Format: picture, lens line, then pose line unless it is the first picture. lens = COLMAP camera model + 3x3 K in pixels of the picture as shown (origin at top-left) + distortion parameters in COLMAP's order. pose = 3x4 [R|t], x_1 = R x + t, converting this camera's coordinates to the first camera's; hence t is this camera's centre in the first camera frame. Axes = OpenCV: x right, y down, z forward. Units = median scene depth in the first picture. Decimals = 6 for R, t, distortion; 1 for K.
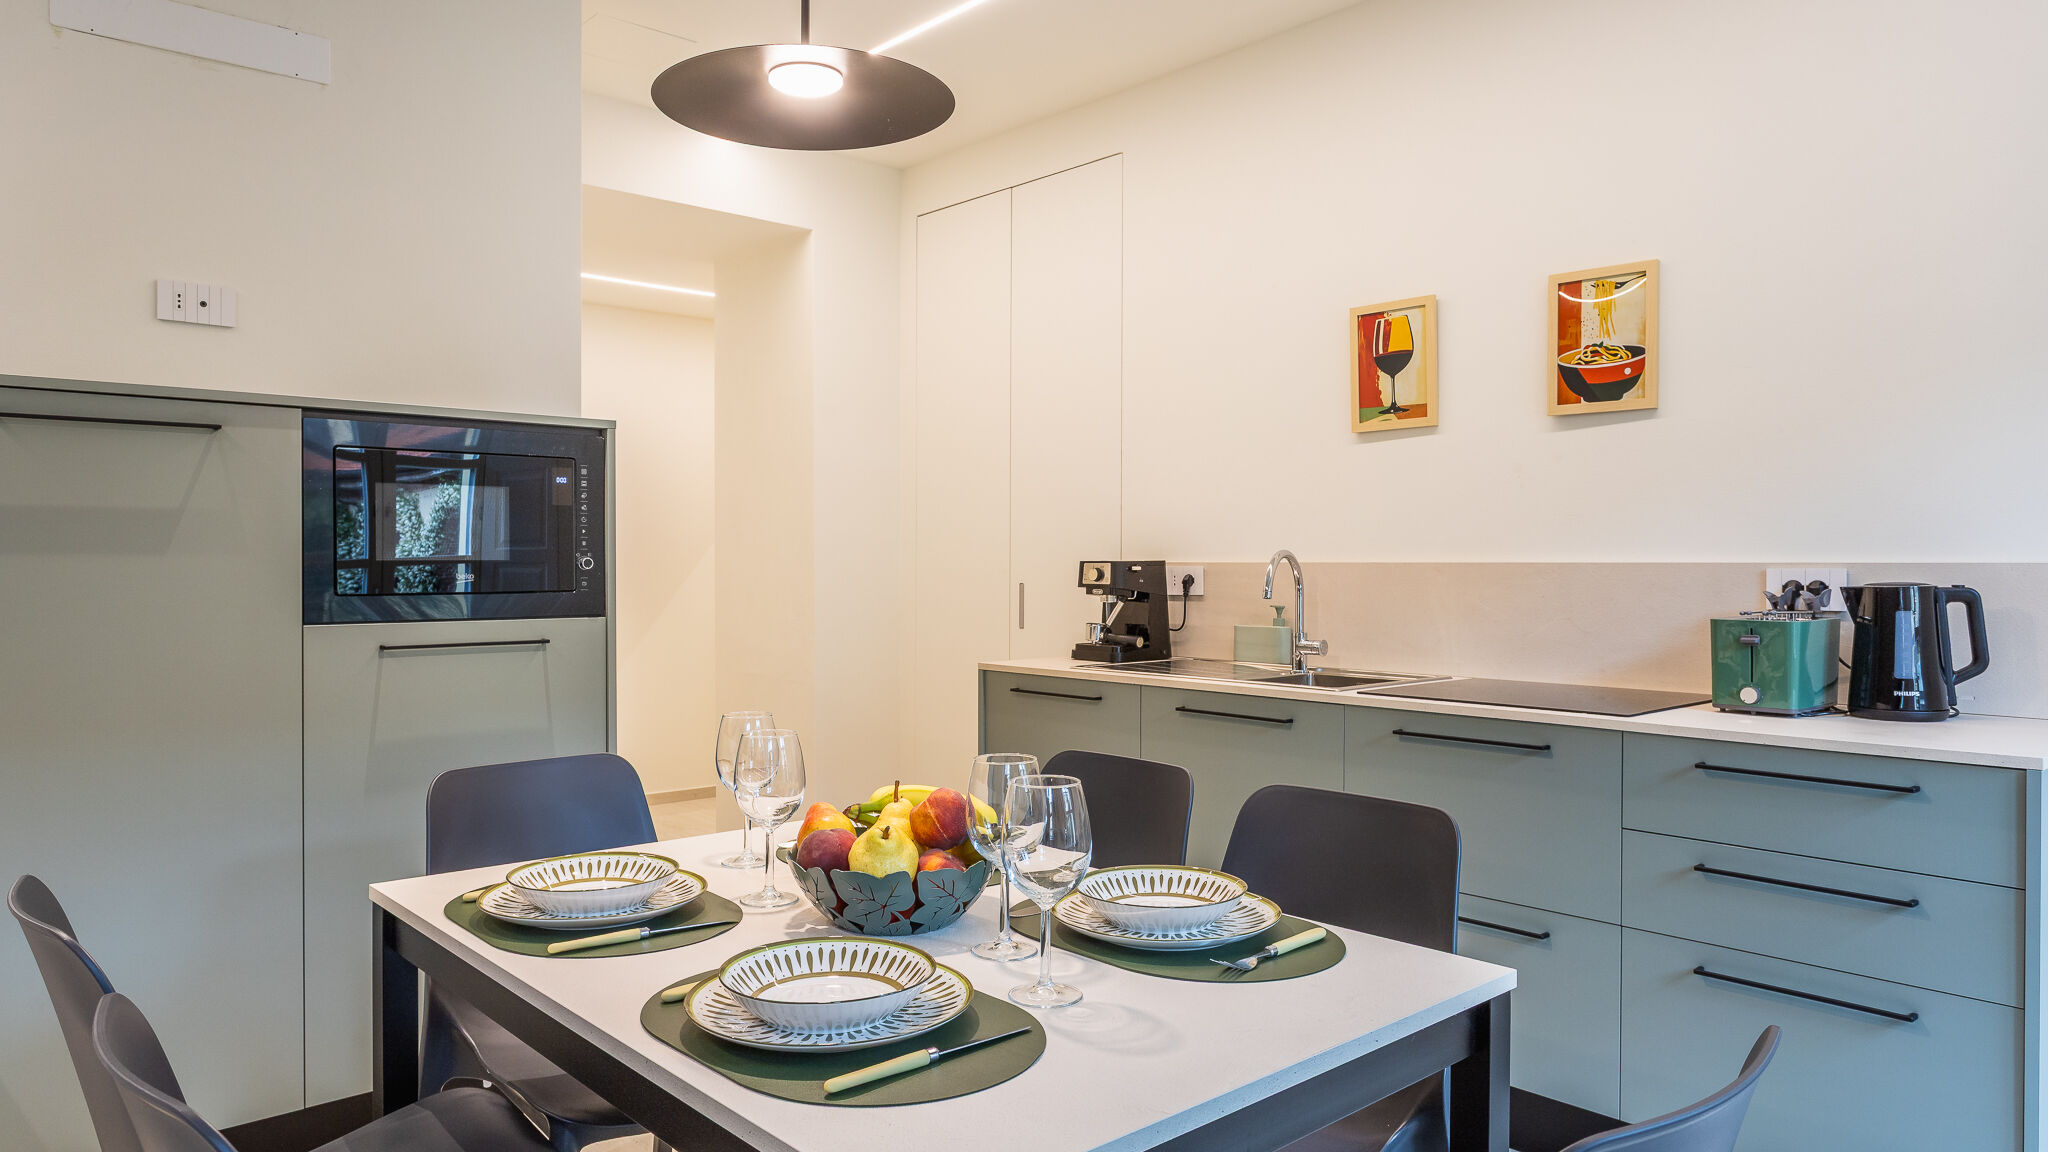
lens RADIAL K [[1322.6, 0, 1022.4], [0, 1322.6, 562.9], [0, 0, 1]] dist [0.005744, 0.002090]
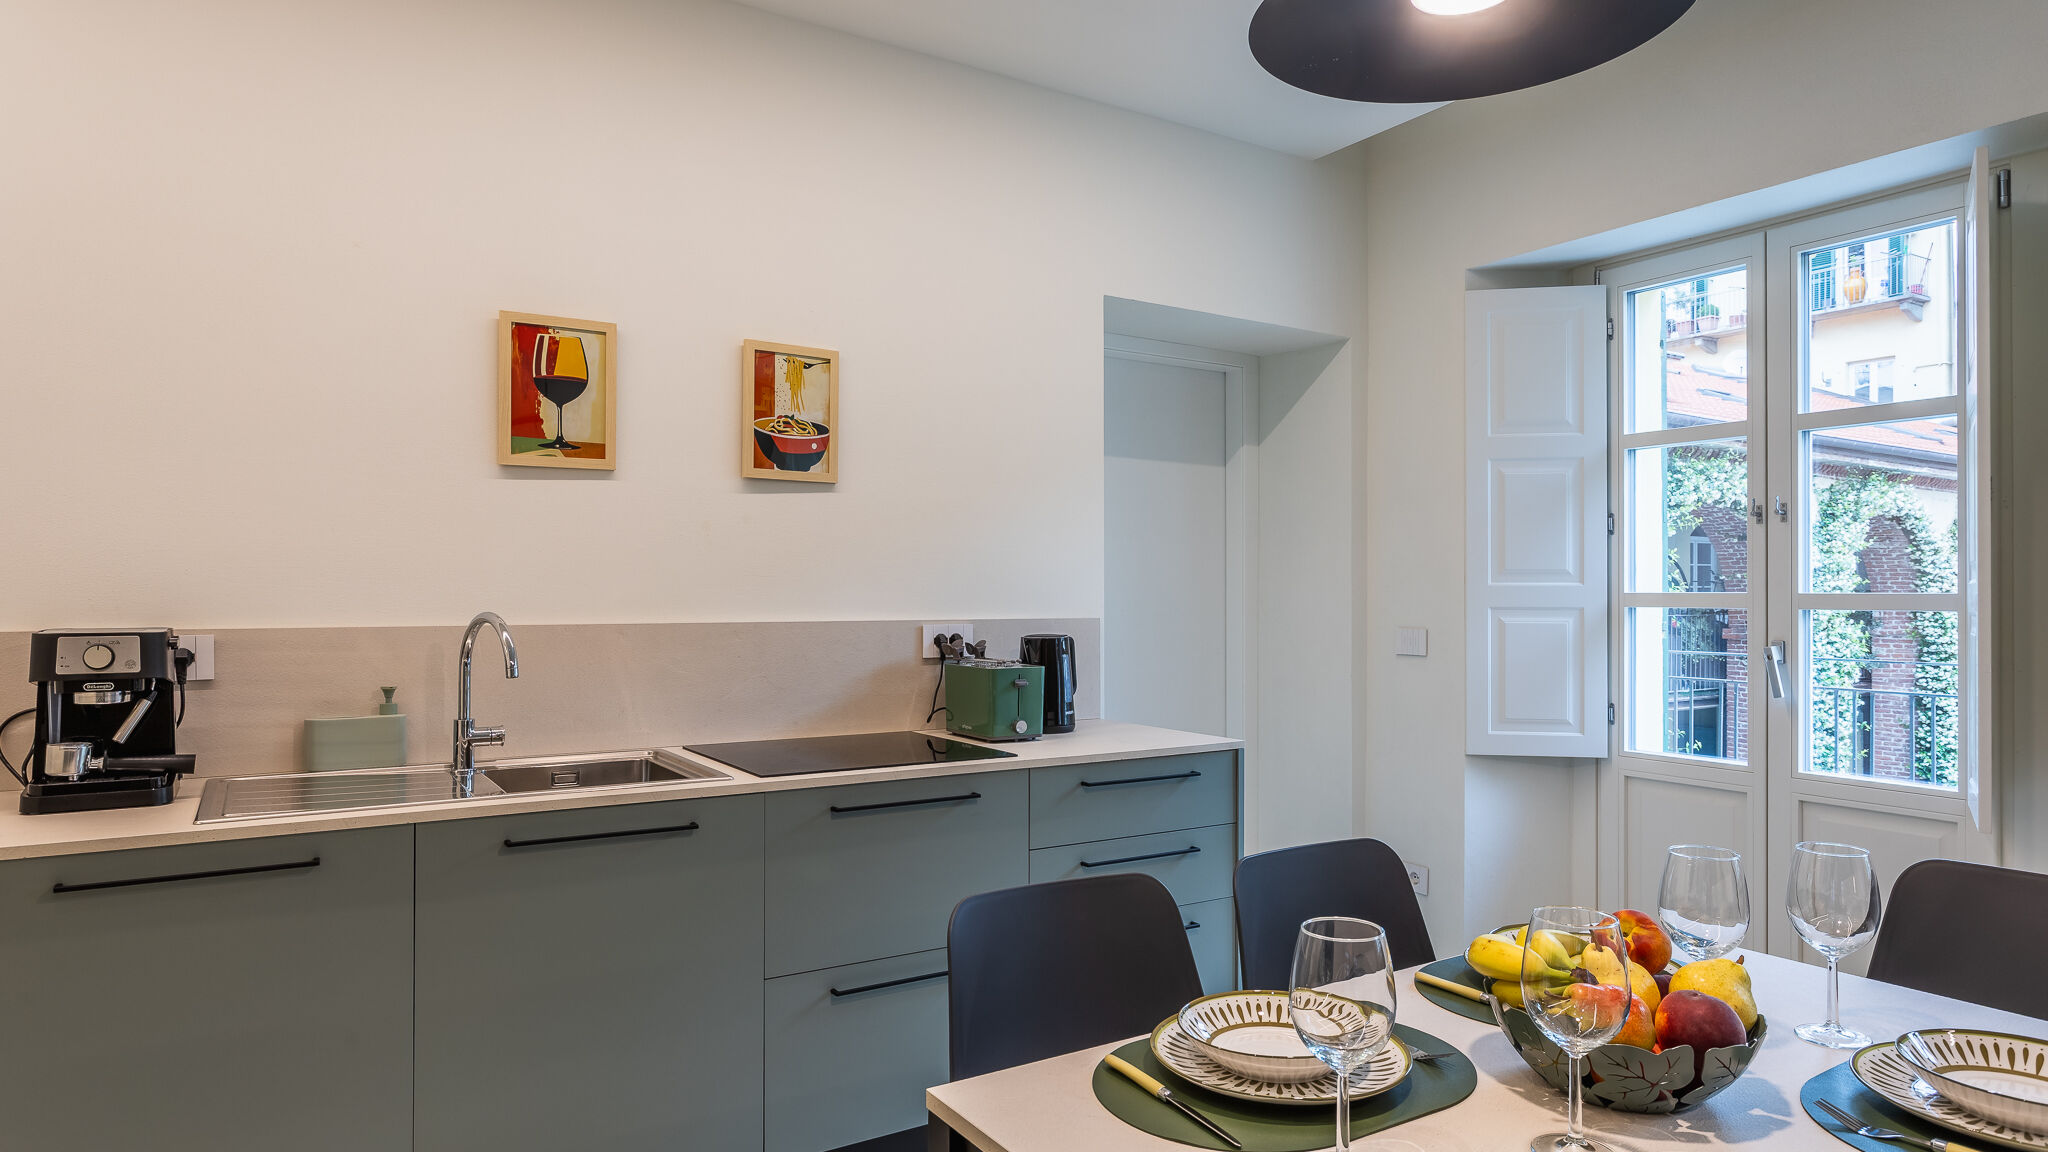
lens RADIAL K [[1197.6, 0, 1036.4], [0, 1197.6, 584.9], [0, 0, 1]] dist [-0.020070, 0.014899]
pose [[0.164048, 0.003940, 0.986444, -0.470743], [-0.001889, 0.999991, -0.003680, -0.026102], [-0.986450, -0.001260, 0.164054, 0.635177]]
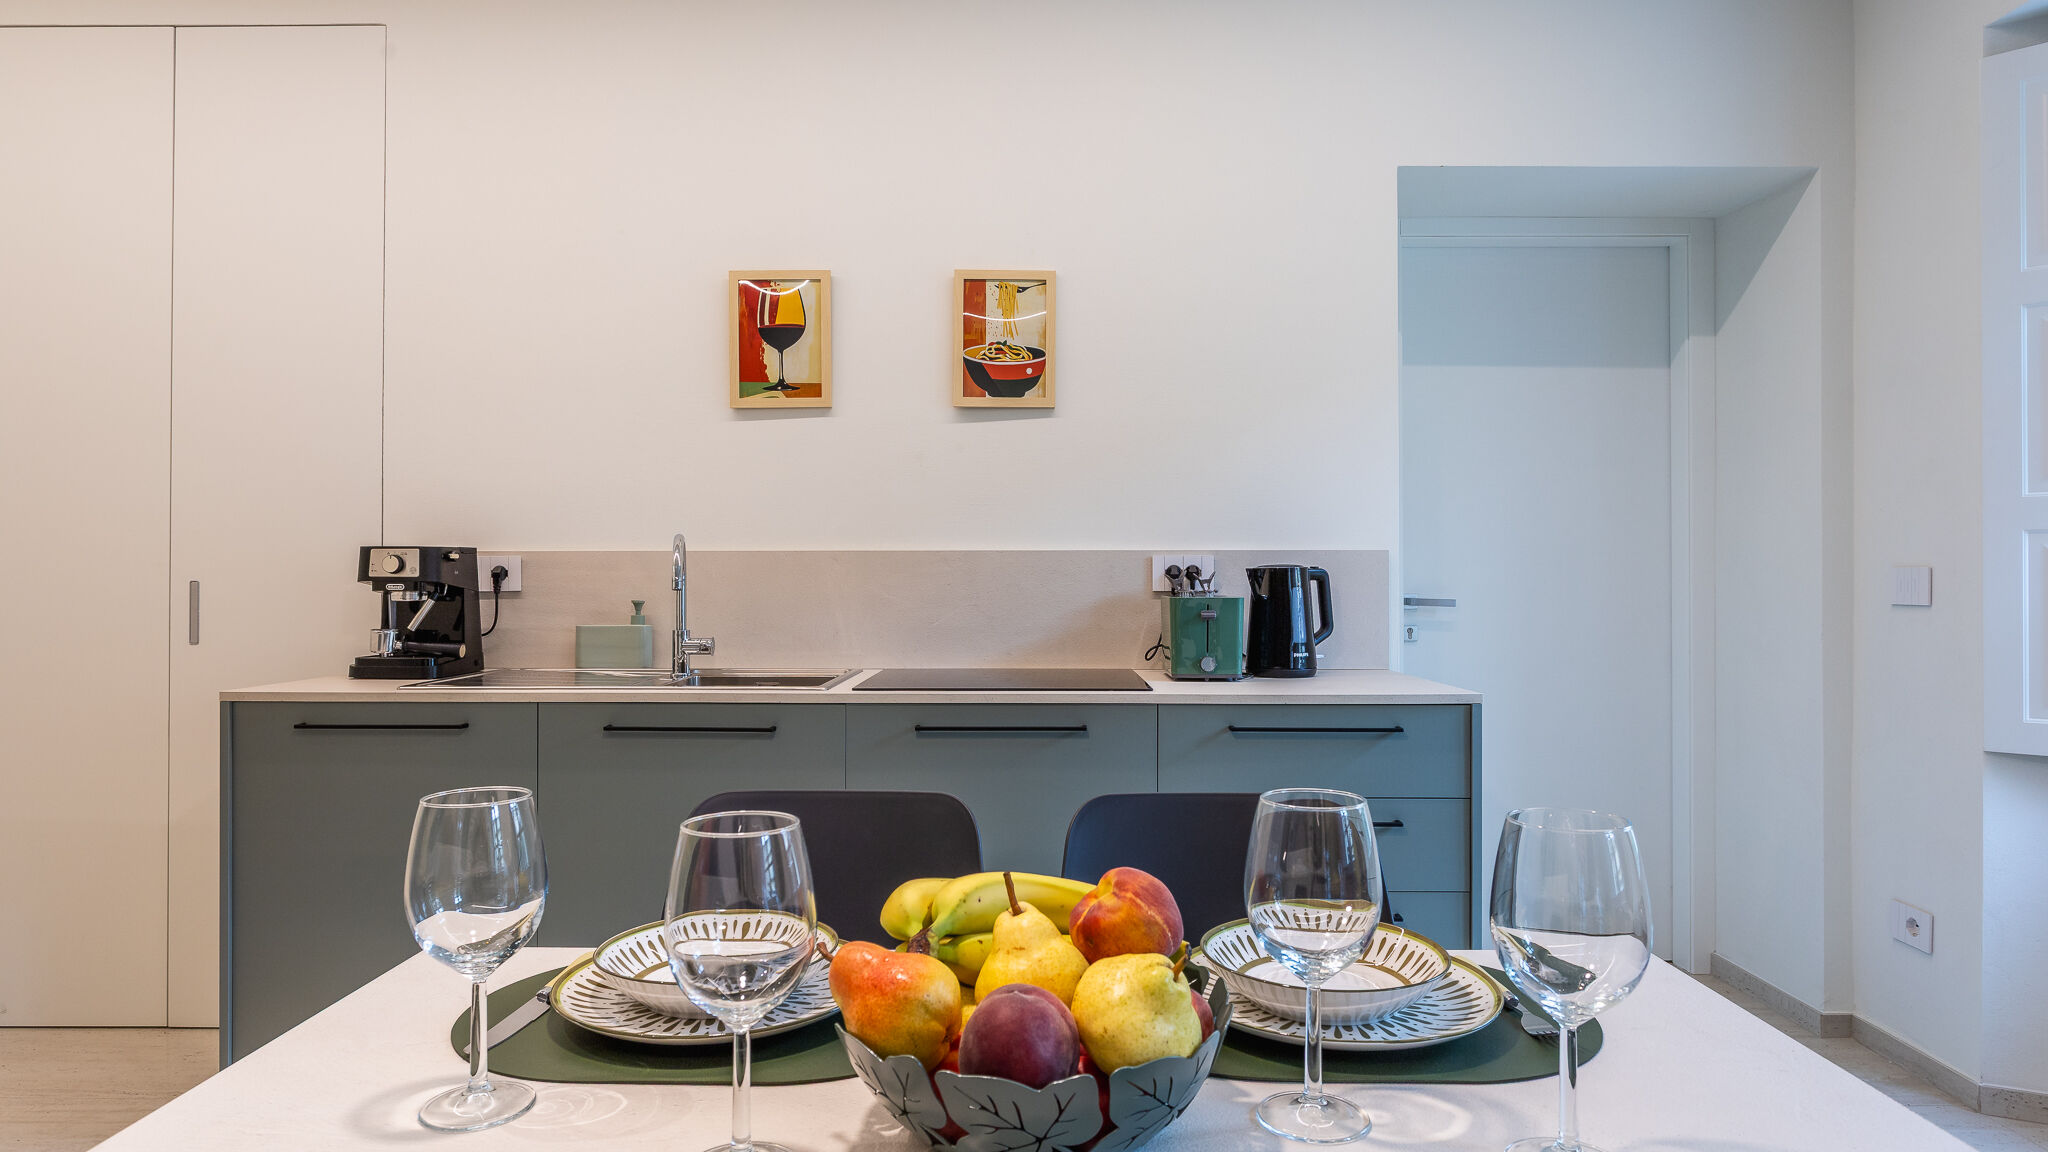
lens RADIAL K [[1197.6, 0, 1031.7], [0, 1197.6, 573.7], [0, 0, 1]] dist [-0.020070, 0.014899]
pose [[0.681307, 0.001697, 0.731996, -0.238167], [0.001670, 0.999991, -0.003872, 0.021310], [-0.731996, 0.003861, 0.681298, 0.331653]]
